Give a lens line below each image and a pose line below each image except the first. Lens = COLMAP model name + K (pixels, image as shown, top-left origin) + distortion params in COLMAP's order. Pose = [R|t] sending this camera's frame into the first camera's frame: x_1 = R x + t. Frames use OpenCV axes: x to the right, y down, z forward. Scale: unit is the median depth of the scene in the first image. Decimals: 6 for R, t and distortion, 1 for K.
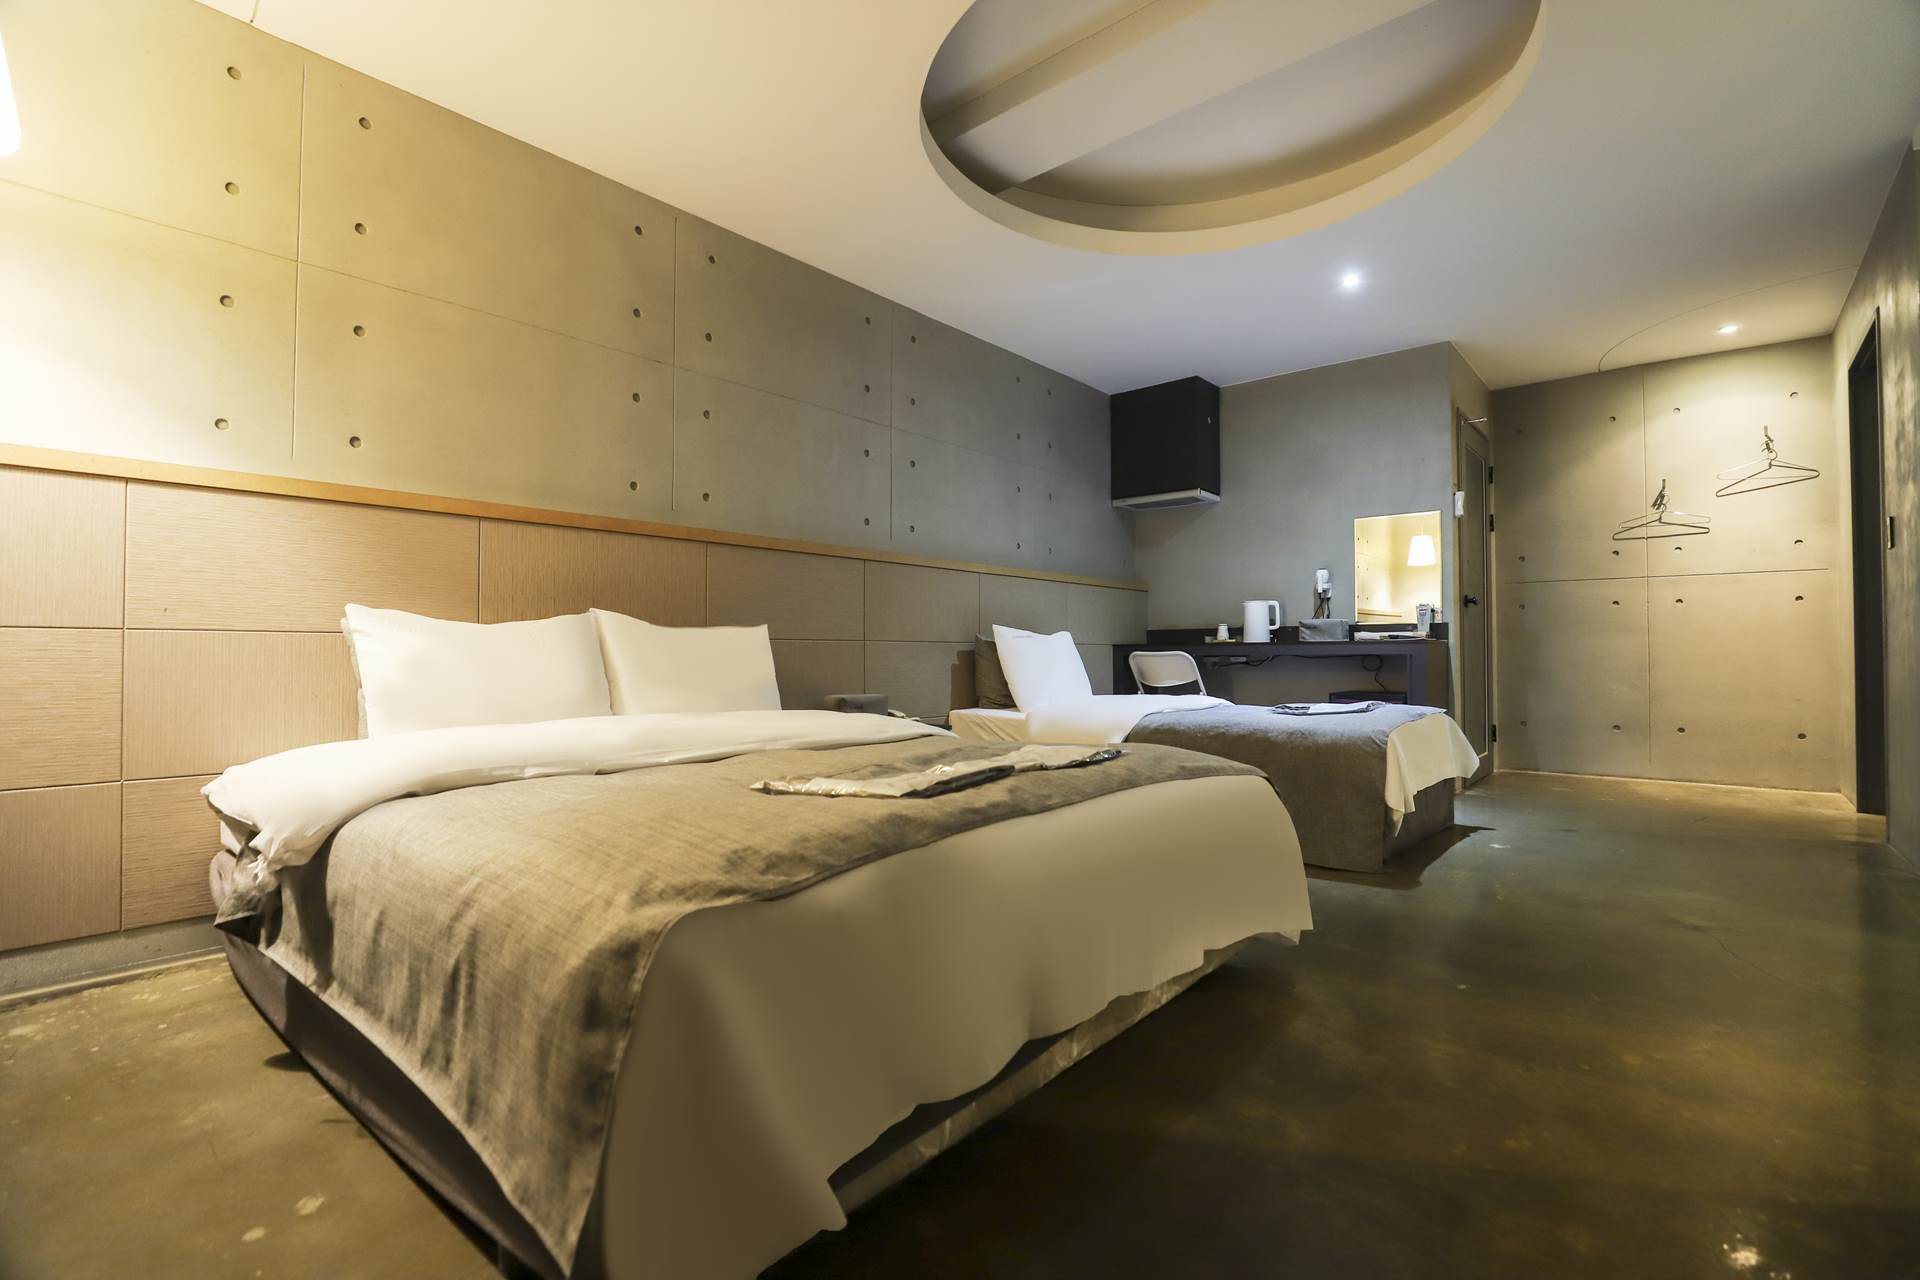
lens RADIAL K [[871.3, 0, 965.3], [0, 871.3, 640.4], [0, 0, 1]] dist [-0.044466, 0.013570]
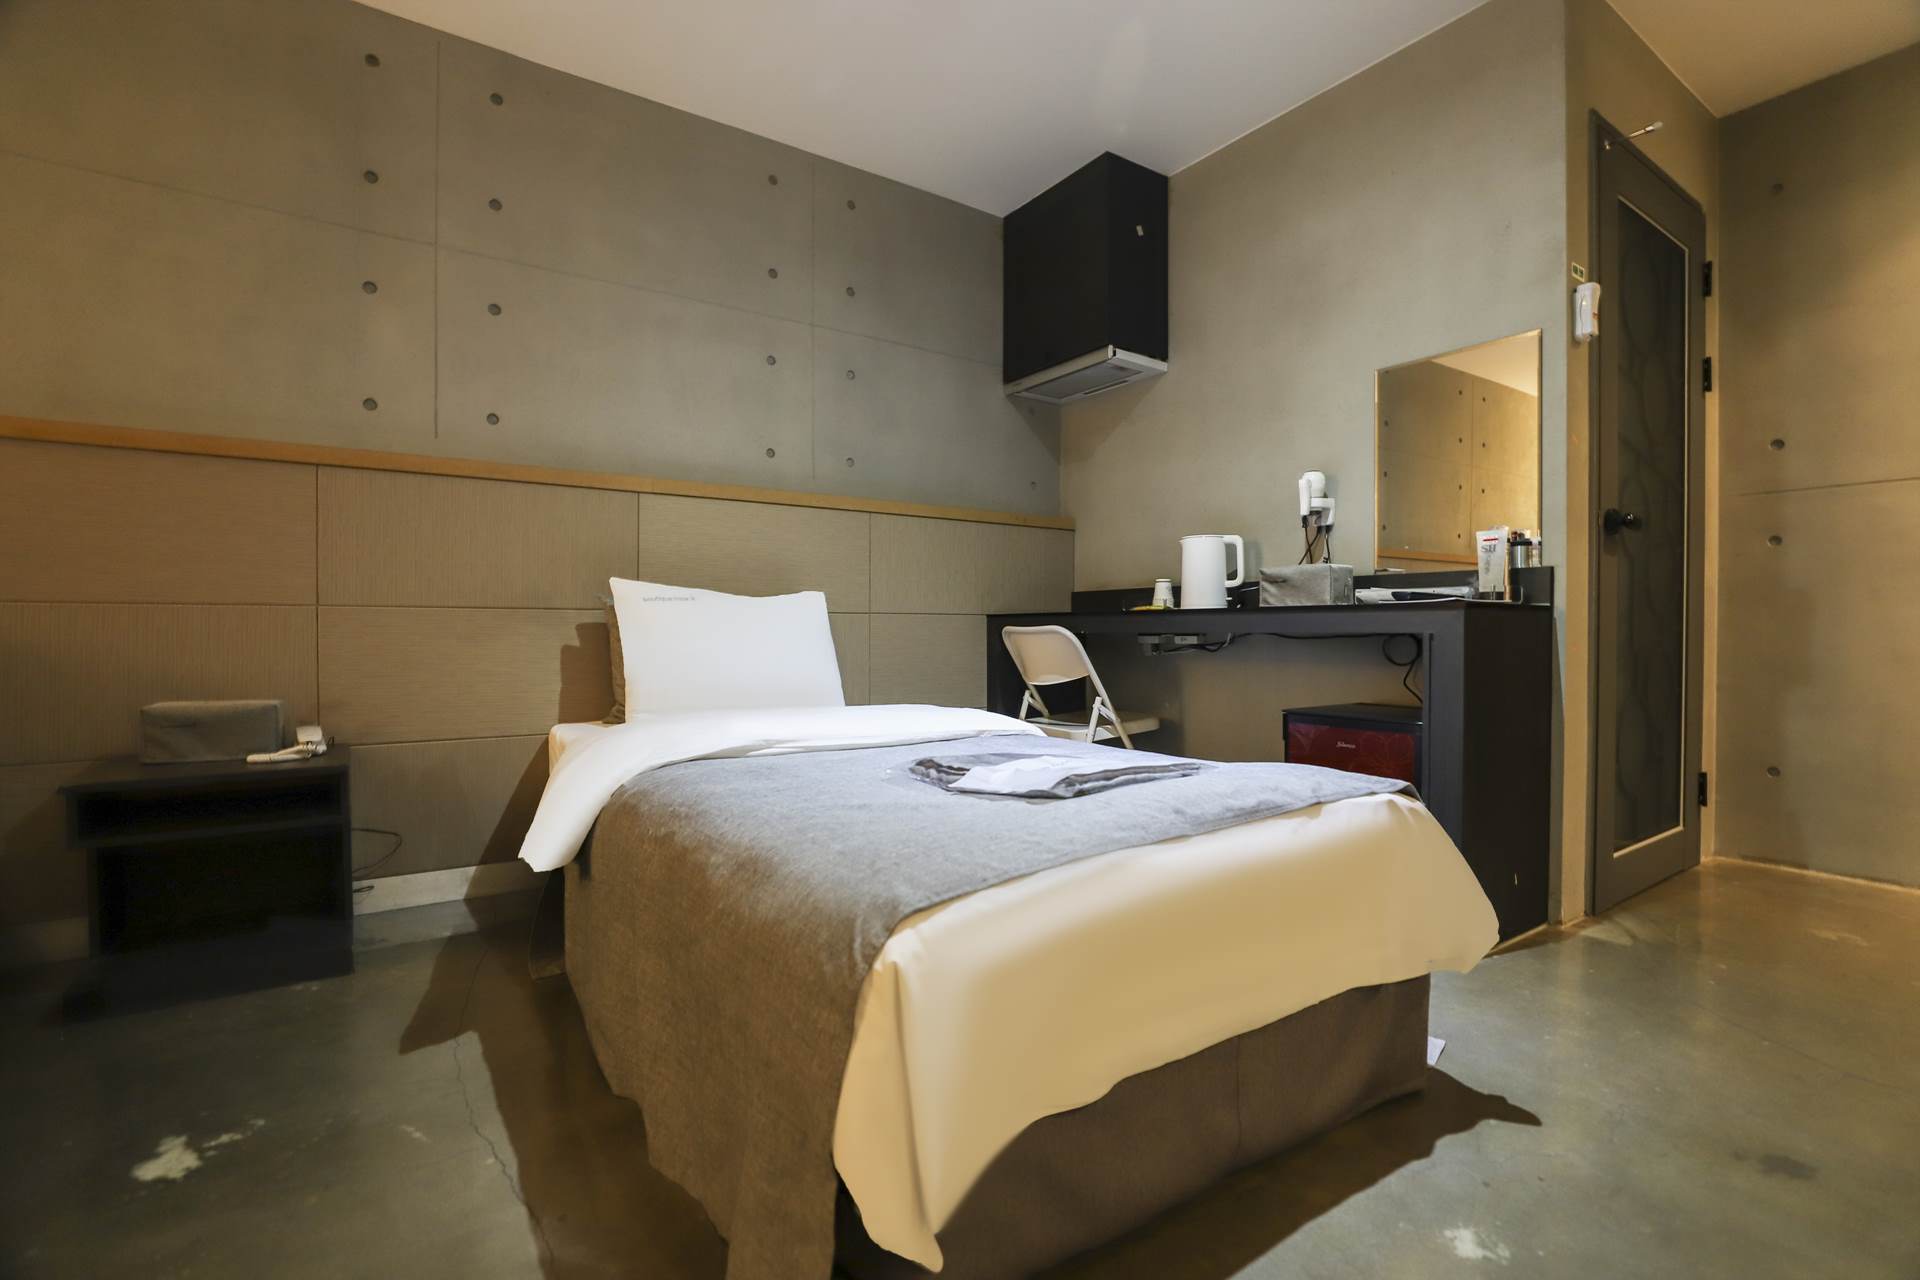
lens RADIAL K [[871.3, 0, 965.3], [0, 871.3, 640.4], [0, 0, 1]] dist [-0.044466, 0.013570]
pose [[0.967757, 0.007621, -0.251772, 0.348236], [-0.000067, 0.999550, 0.029999, 0.005212], [0.251887, -0.029015, 0.967322, 0.441812]]
